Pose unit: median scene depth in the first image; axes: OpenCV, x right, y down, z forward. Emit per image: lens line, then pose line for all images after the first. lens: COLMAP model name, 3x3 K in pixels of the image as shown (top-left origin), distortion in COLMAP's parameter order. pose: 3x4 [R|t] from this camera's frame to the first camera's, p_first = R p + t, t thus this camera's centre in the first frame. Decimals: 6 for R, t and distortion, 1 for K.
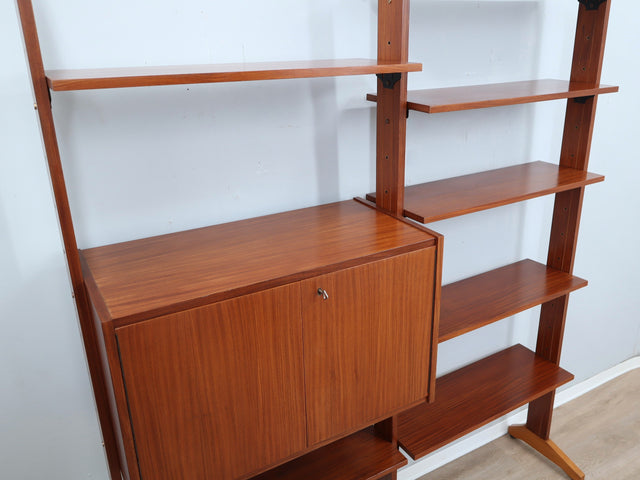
lens RADIAL K [[569.7, 0, 320.0], [0, 569.7, 240.0], [0, 0, 1]] dist [0.001673, 0.004733]
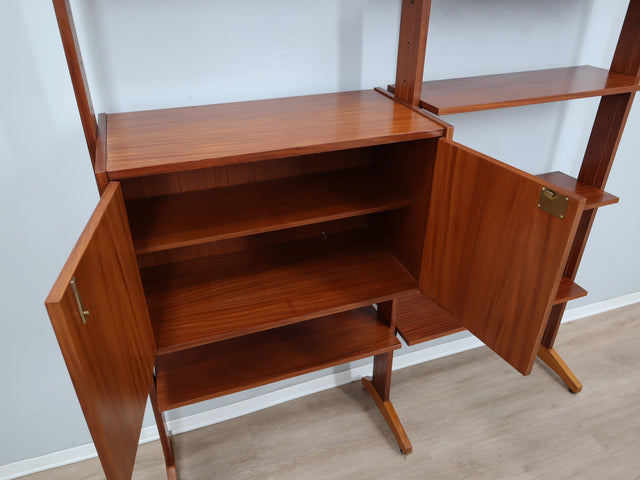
lens RADIAL K [[465.3, 0, 320.0], [0, 465.3, 240.0], [0, 0, 1]] dist [0.007987, -0.000441]
pose [[0.978108, 0.114308, -0.173892, 0.137760], [-0.085647, 0.982697, 0.164227, 0.062477], [0.189656, -0.145738, 0.970974, 0.149471]]
